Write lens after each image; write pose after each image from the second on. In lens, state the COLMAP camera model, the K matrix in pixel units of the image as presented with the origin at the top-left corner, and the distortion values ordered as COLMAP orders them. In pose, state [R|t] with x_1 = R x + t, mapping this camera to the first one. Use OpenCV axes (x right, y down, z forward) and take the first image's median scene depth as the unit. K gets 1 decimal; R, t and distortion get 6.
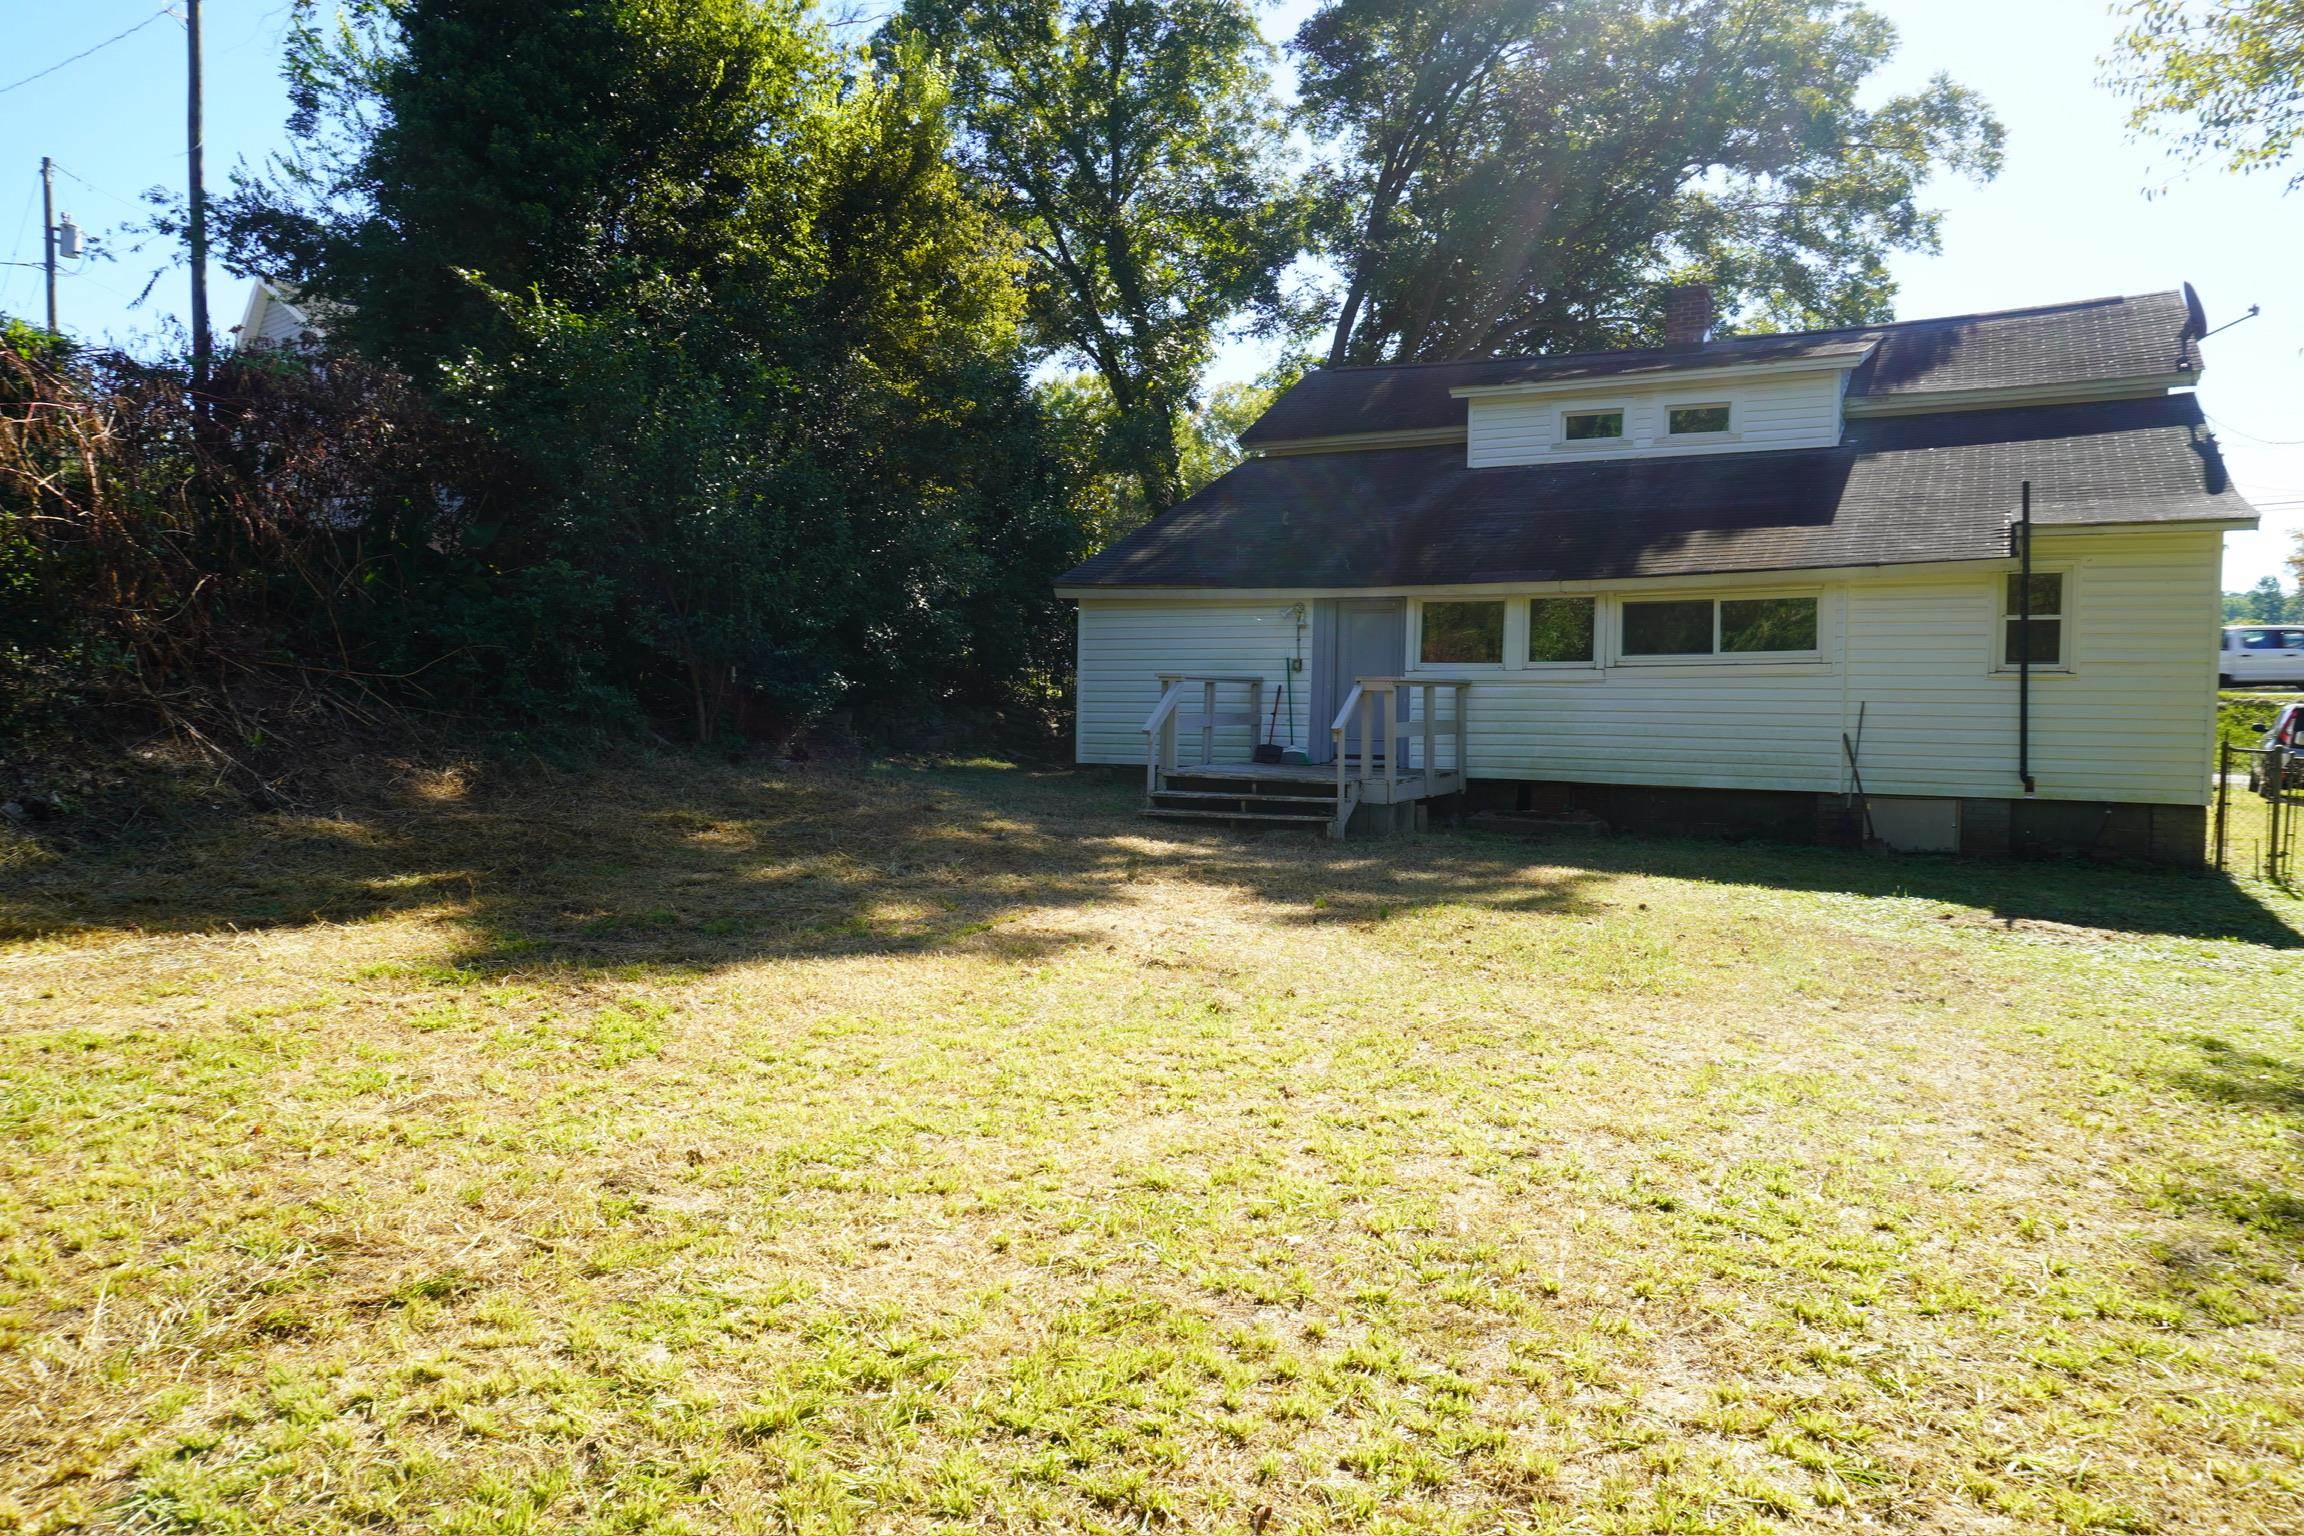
lens RADIAL K [[1539.5, 0, 1164.8], [0, 1539.5, 757.8], [0, 0, 1]] dist [-0.042868, 0.028547]
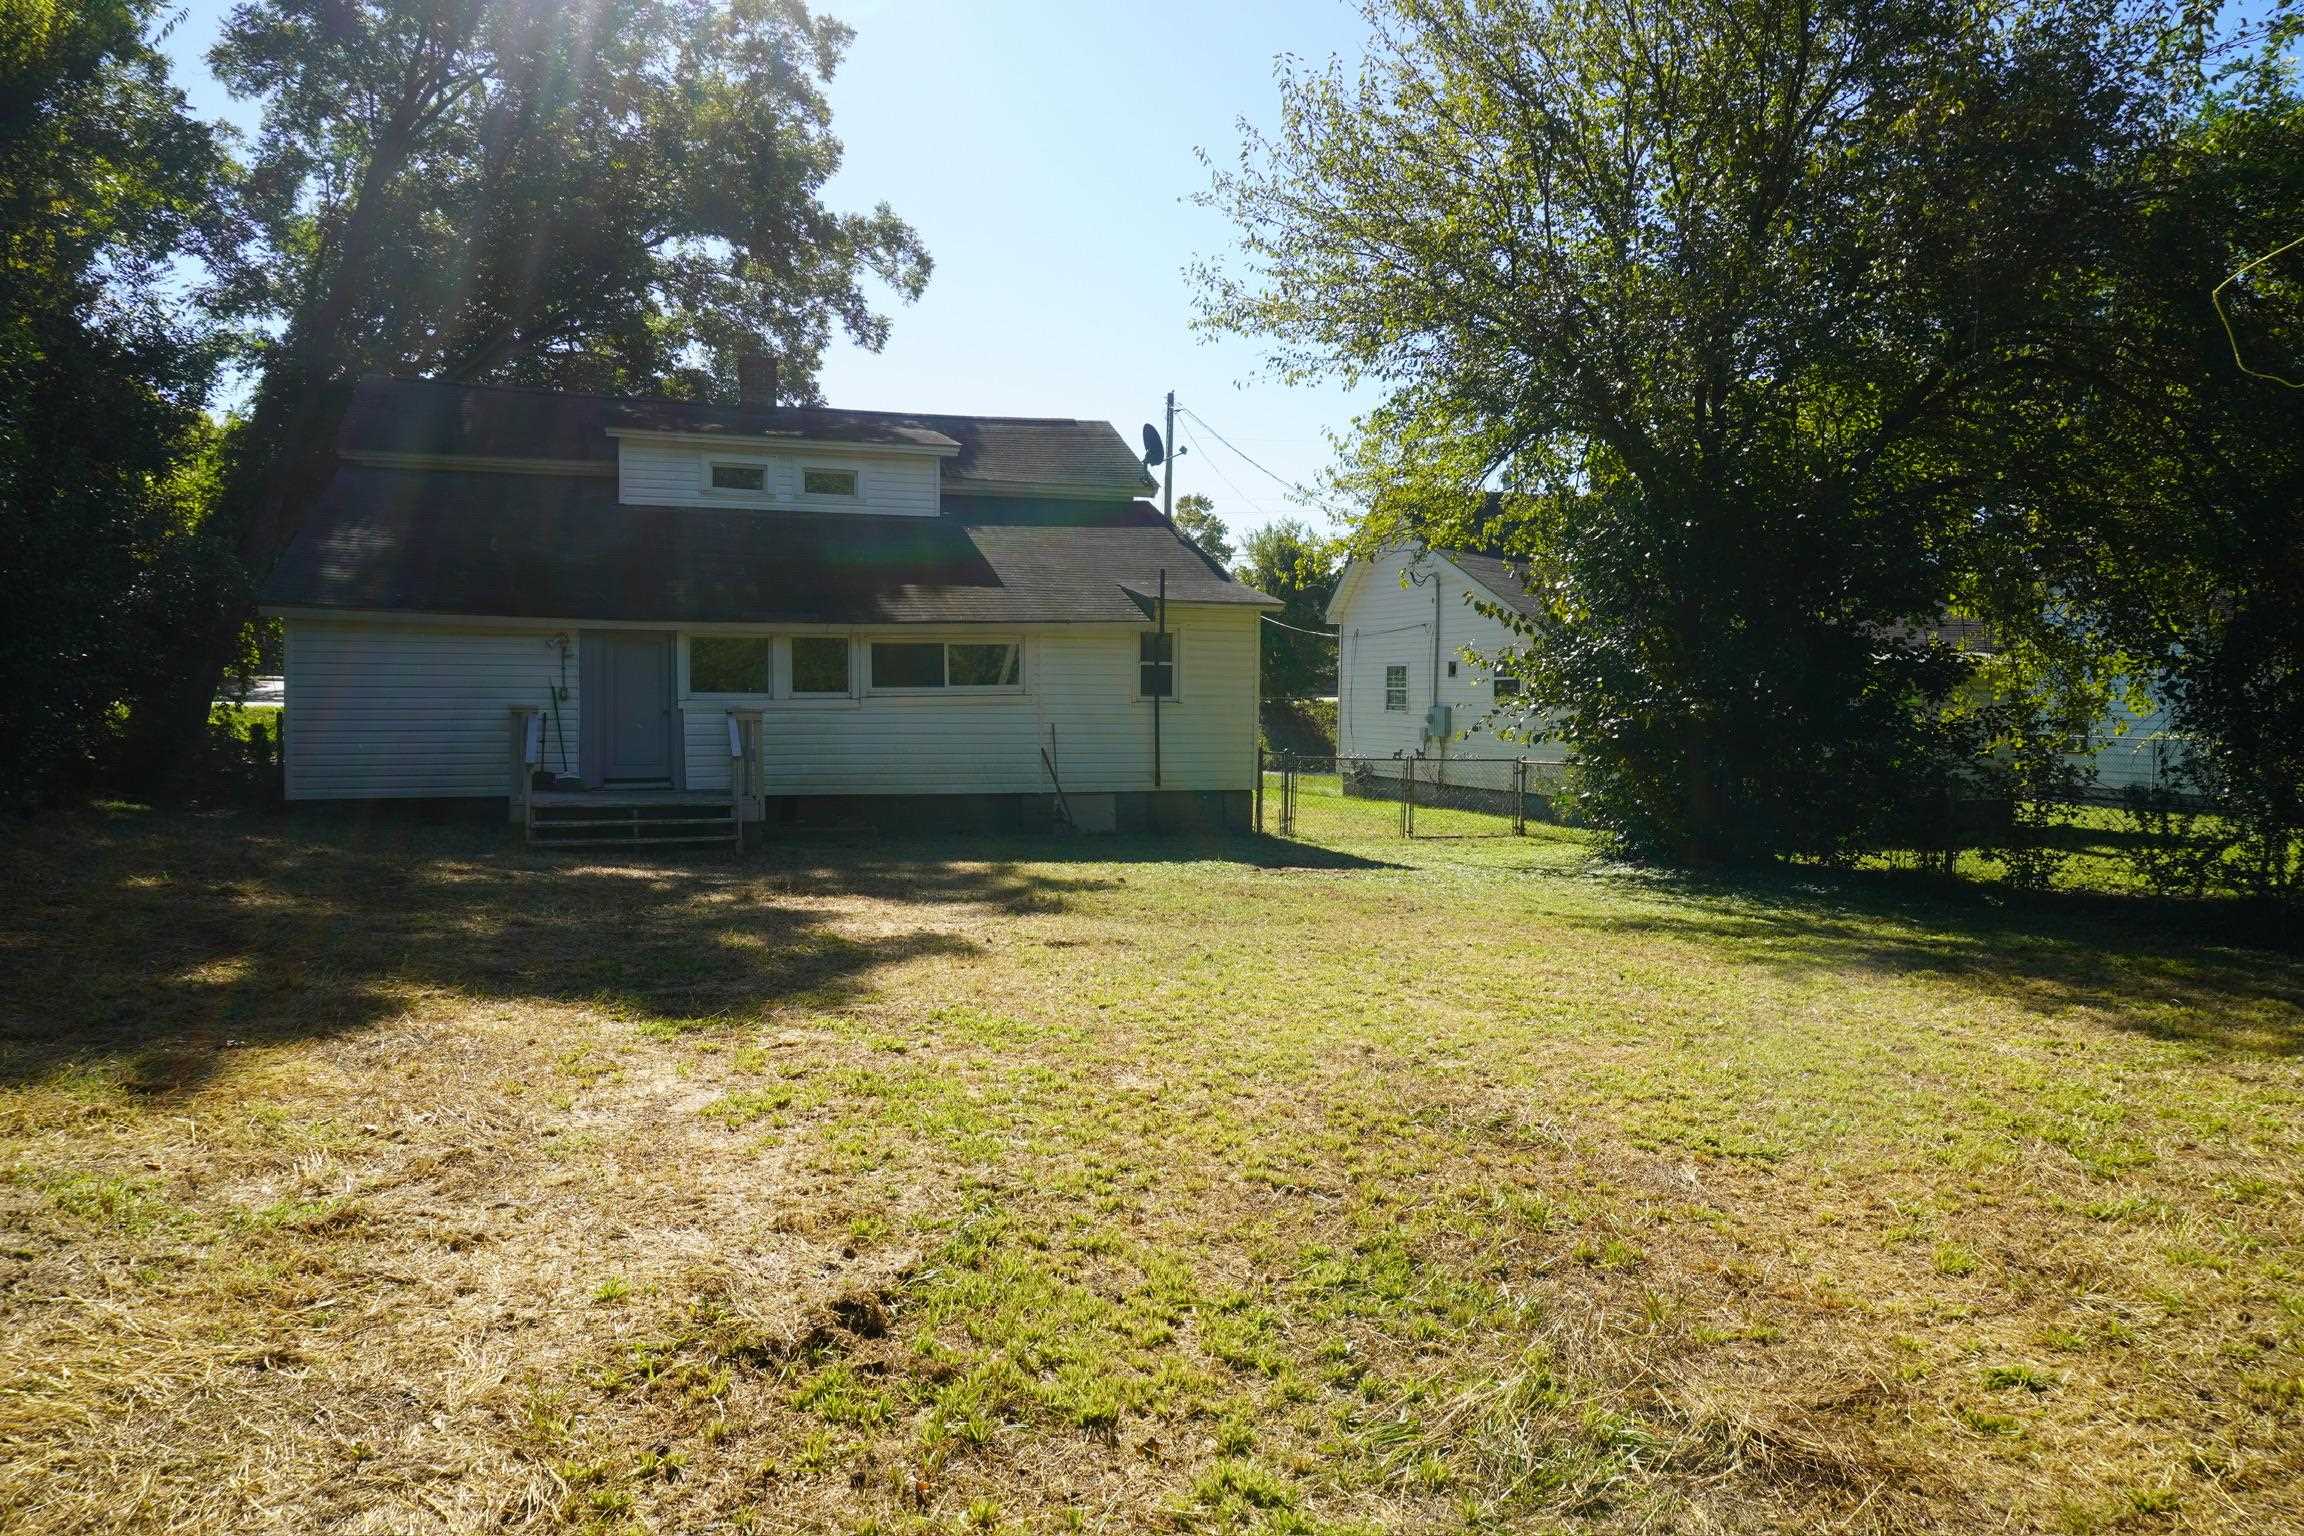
lens RADIAL K [[1539.5, 0, 1150.6], [0, 1539.5, 761.7], [0, 0, 1]] dist [-0.042868, 0.028547]
pose [[0.678054, -0.031565, 0.734334, -0.405525], [0.032095, 0.999396, 0.013323, -0.016311], [-0.734311, 0.014535, 0.678658, 0.022902]]
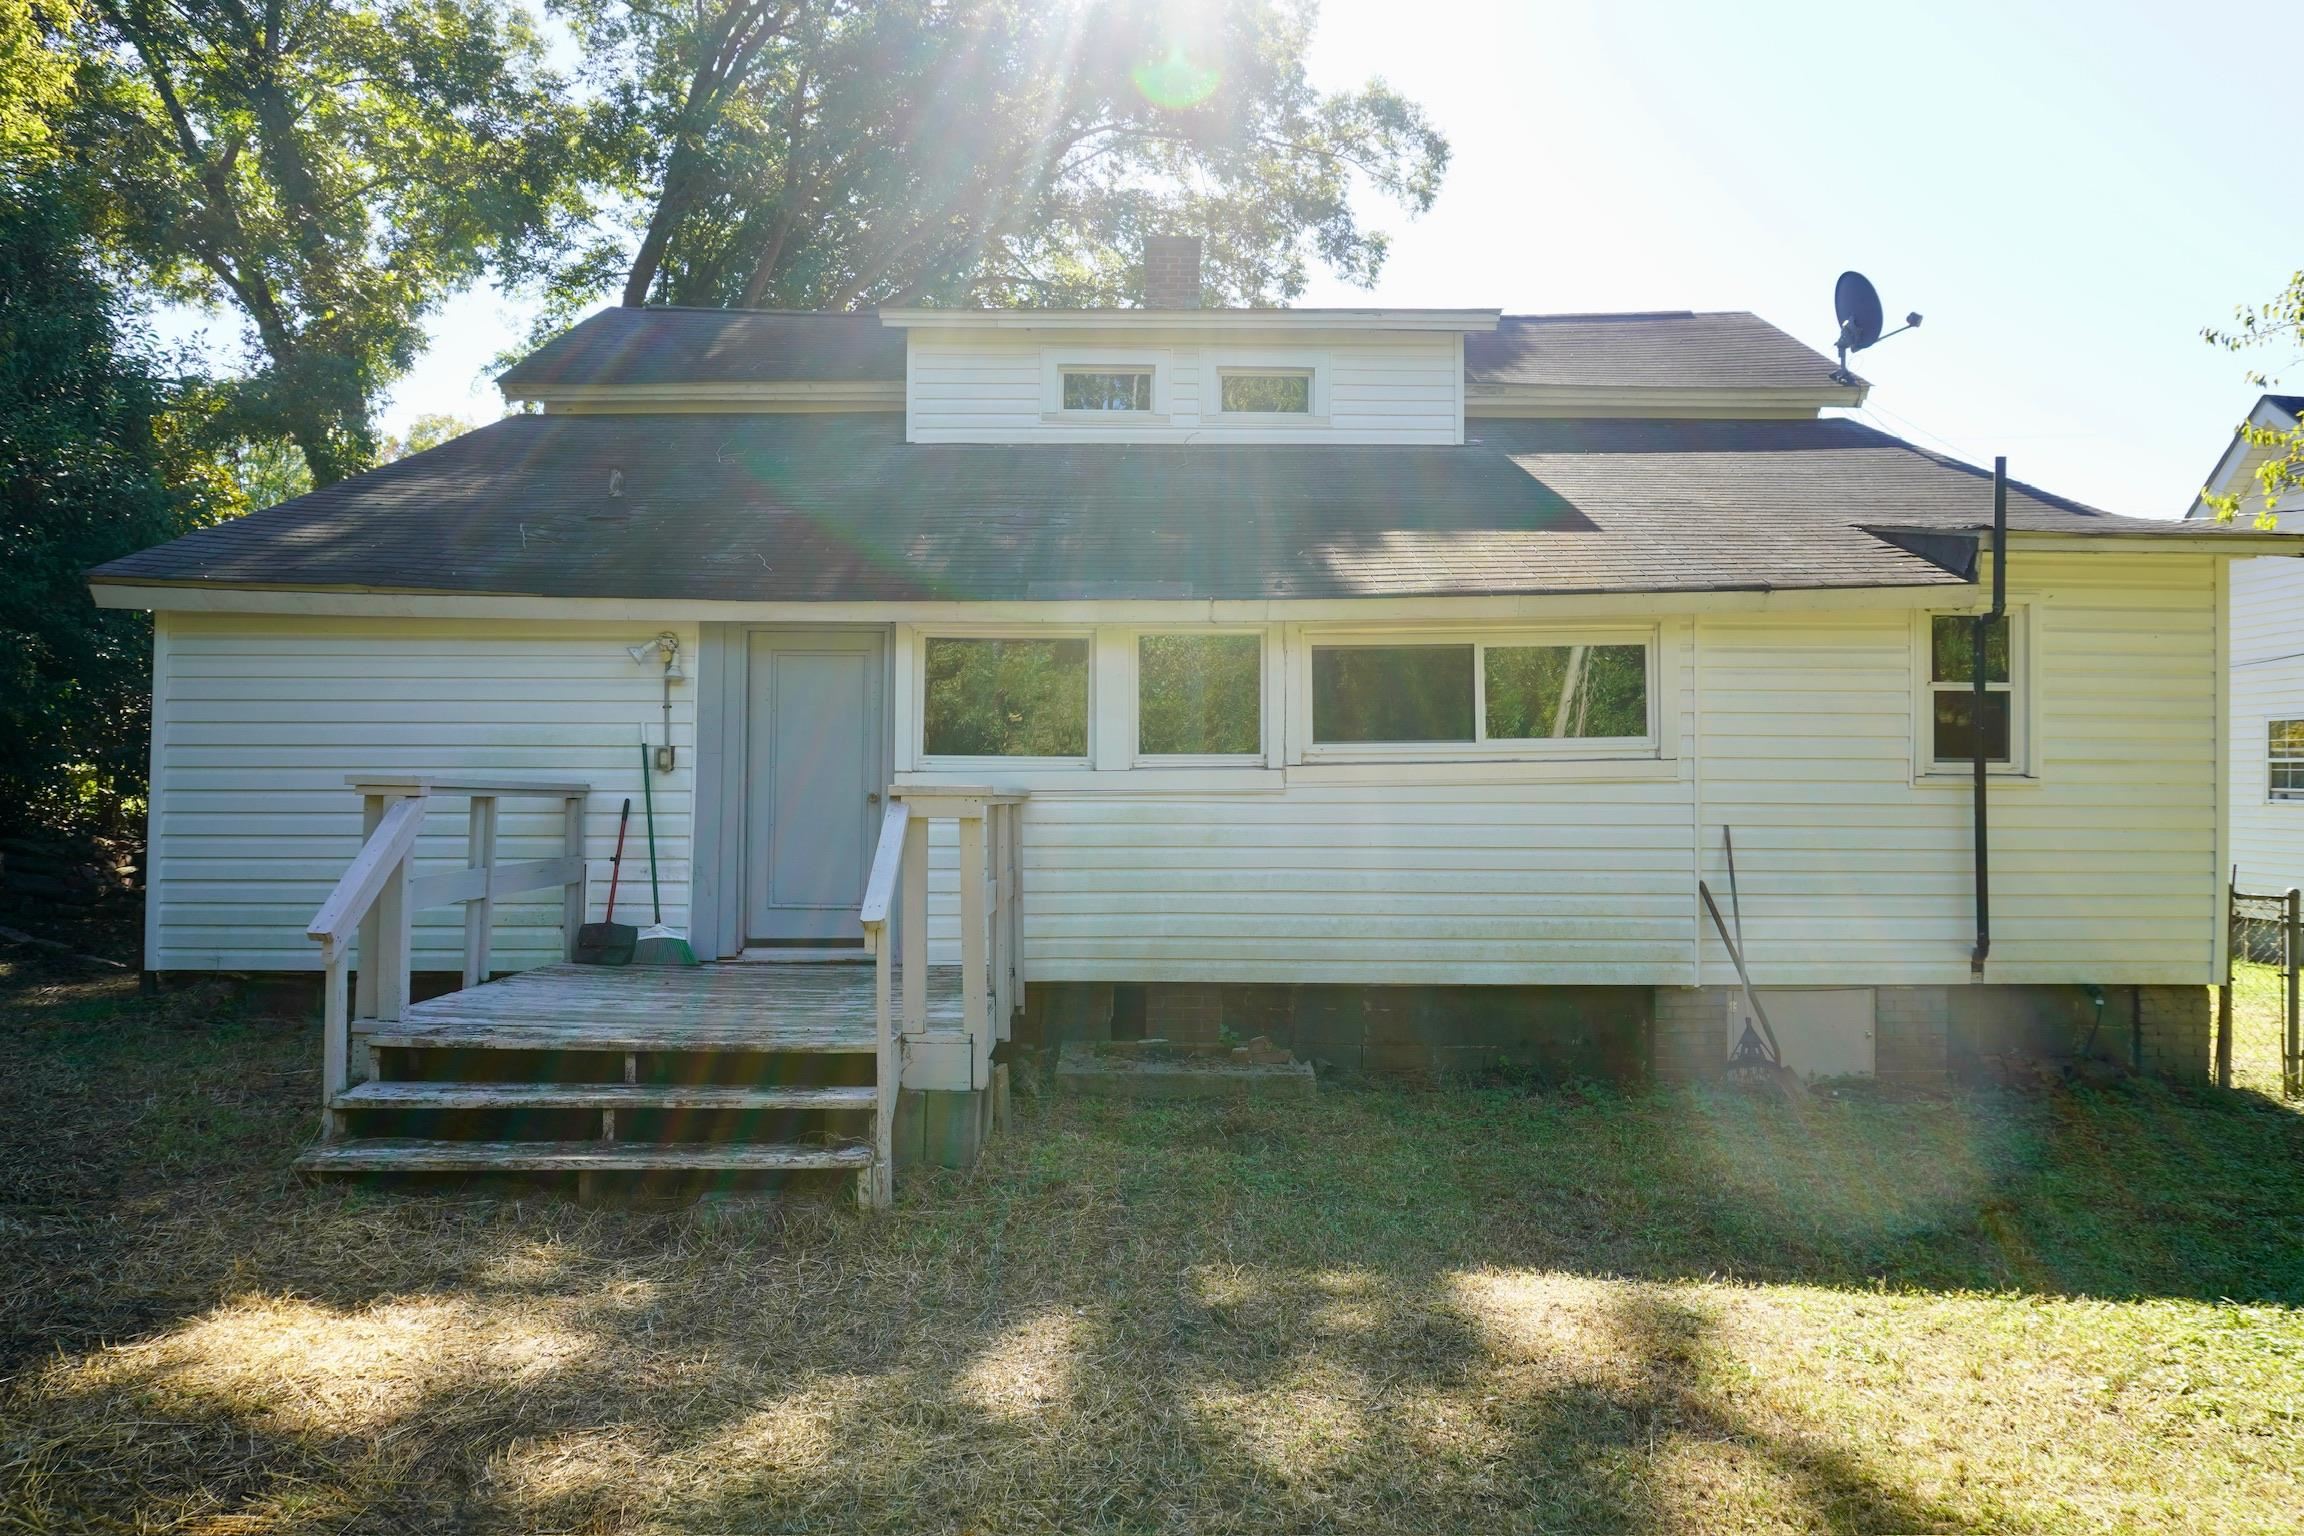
lens RADIAL K [[1539.5, 0, 1147.7], [0, 1539.5, 763.2], [0, 0, 1]] dist [-0.042868, 0.028547]
pose [[0.883398, 0.005957, 0.468585, -0.007095], [0.022750, 0.998195, -0.055579, -0.028581], [-0.468070, 0.059759, 0.881668, 0.506438]]
